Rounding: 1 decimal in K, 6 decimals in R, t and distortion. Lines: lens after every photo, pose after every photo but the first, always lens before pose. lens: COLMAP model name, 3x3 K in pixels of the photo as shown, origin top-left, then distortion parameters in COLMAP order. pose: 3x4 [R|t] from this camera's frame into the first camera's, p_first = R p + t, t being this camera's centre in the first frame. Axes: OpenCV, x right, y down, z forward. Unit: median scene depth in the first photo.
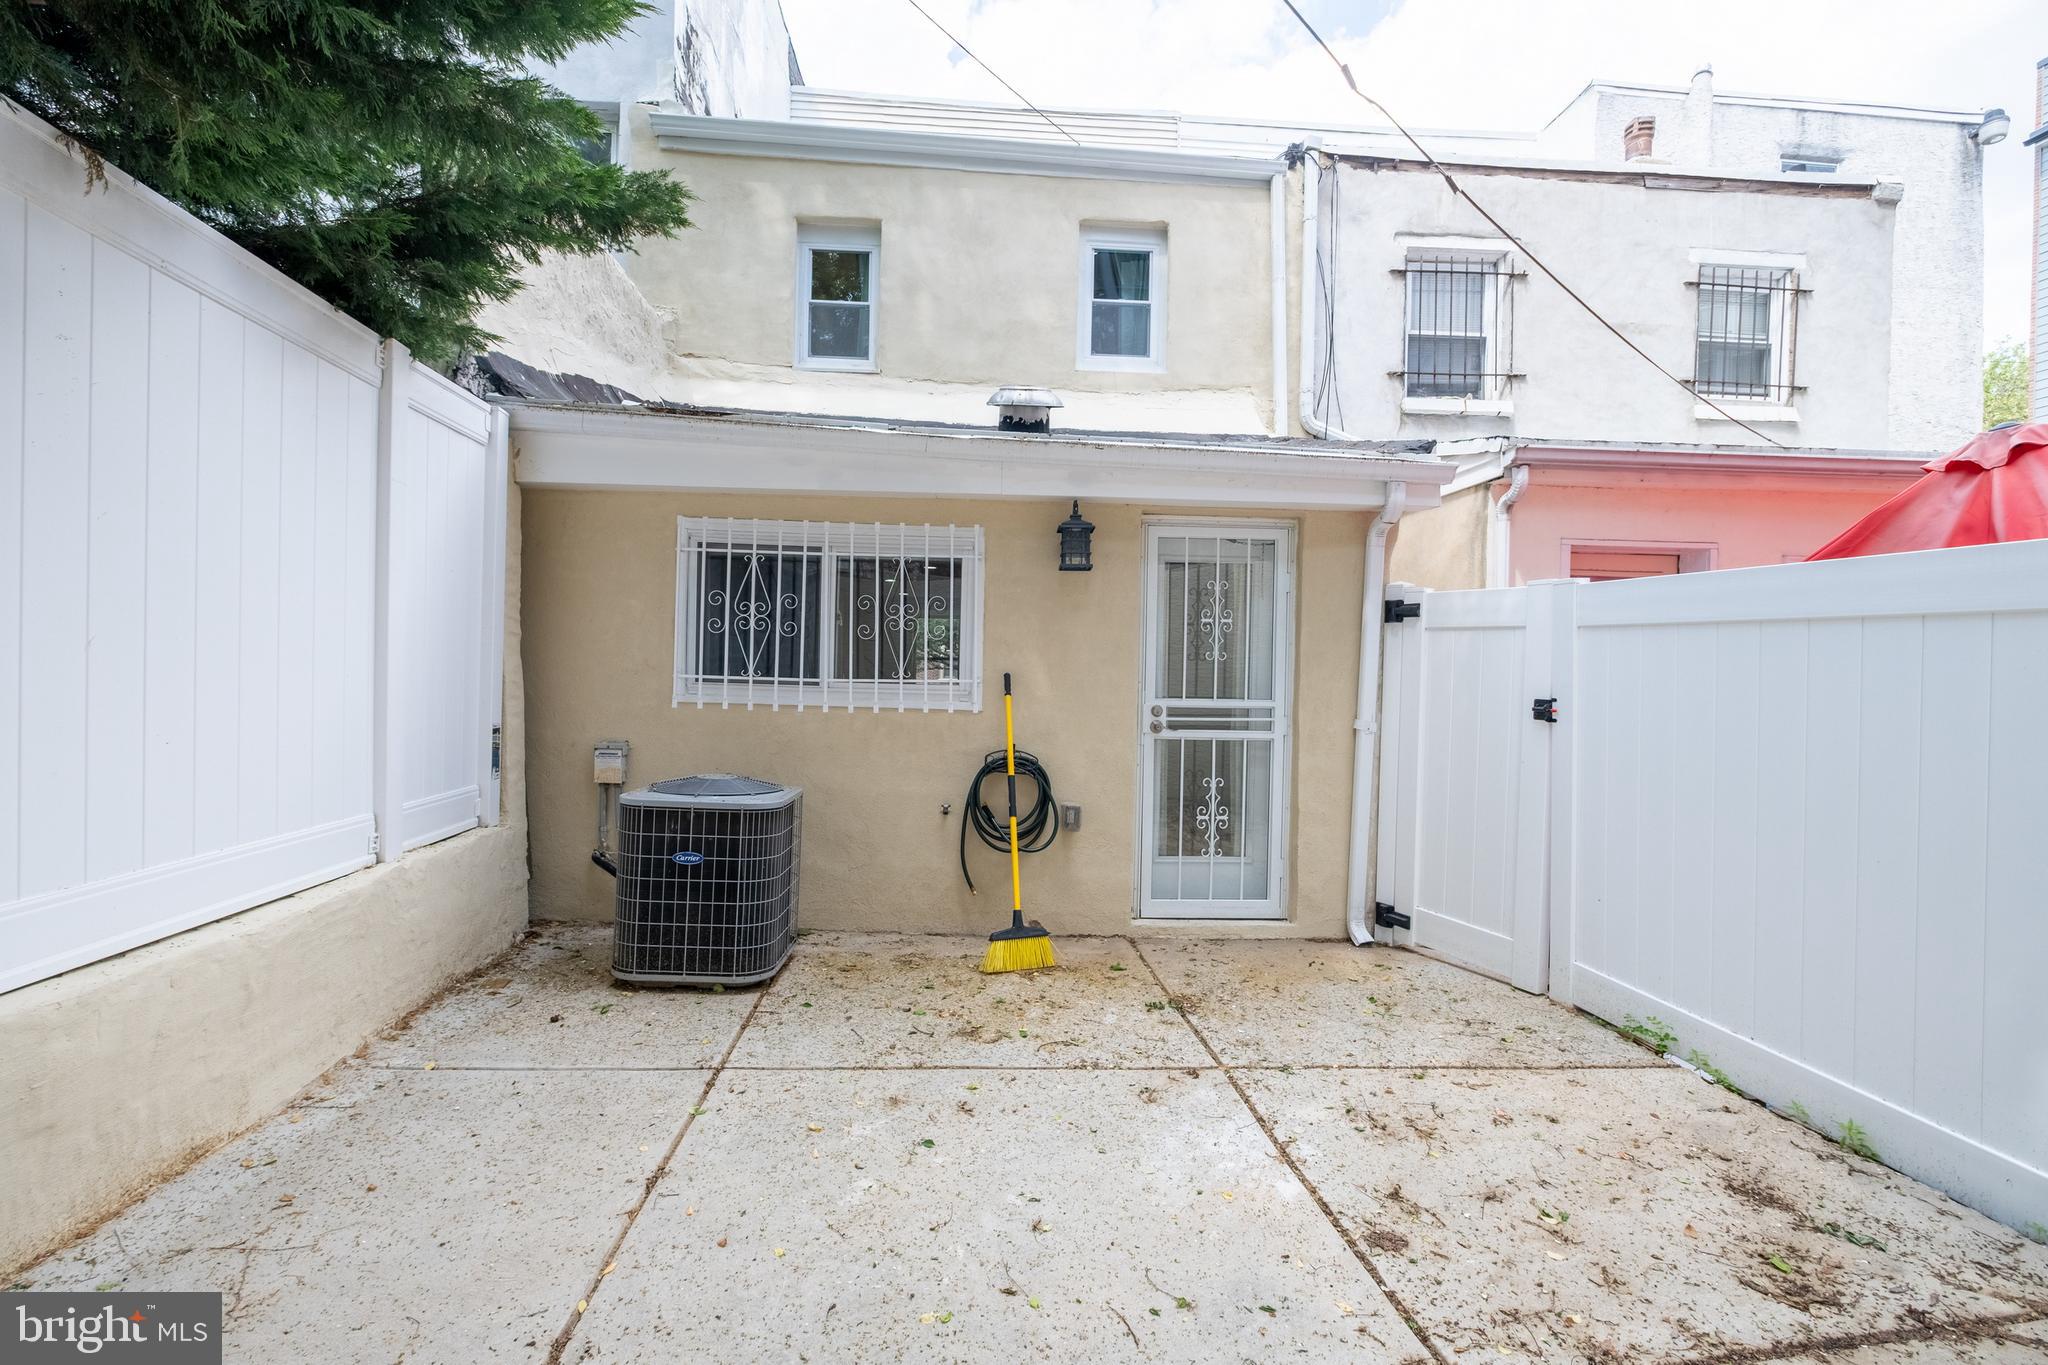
lens RADIAL K [[888.5, 0, 1022.6], [0, 888.5, 681.7], [0, 0, 1]] dist [-0.006519, 0.000597]
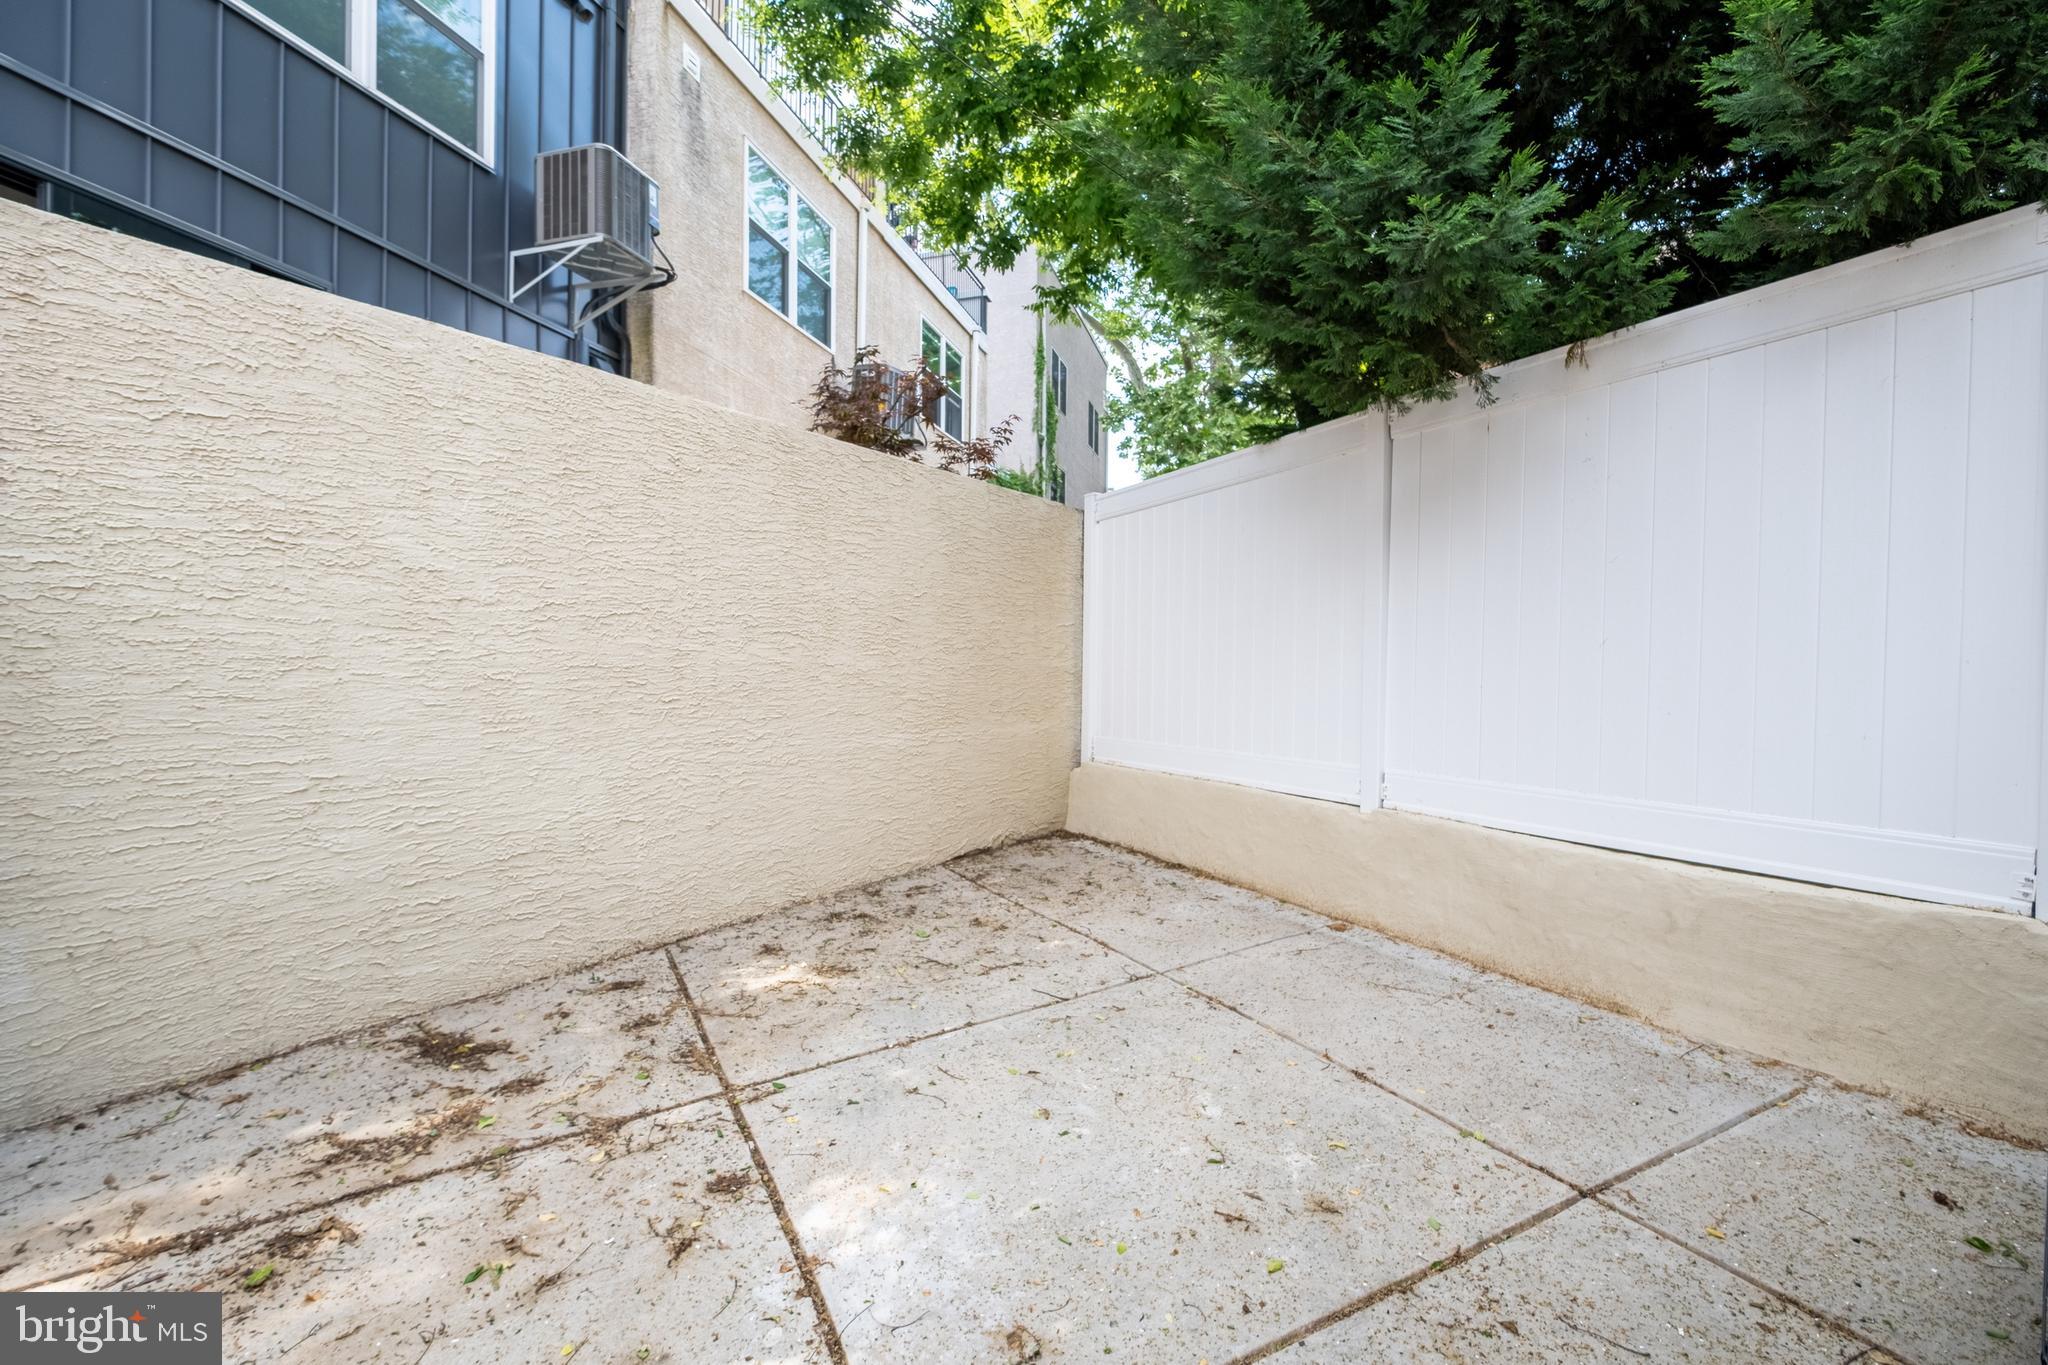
lens RADIAL K [[888.5, 0, 1030.2], [0, 888.5, 679.0], [0, 0, 1]] dist [-0.006519, 0.000597]
pose [[-0.920668, -0.026054, -0.389477, 0.471213], [-0.028413, 0.999596, 0.000296, 0.044680], [0.389312, 0.011339, -0.921036, 1.931426]]
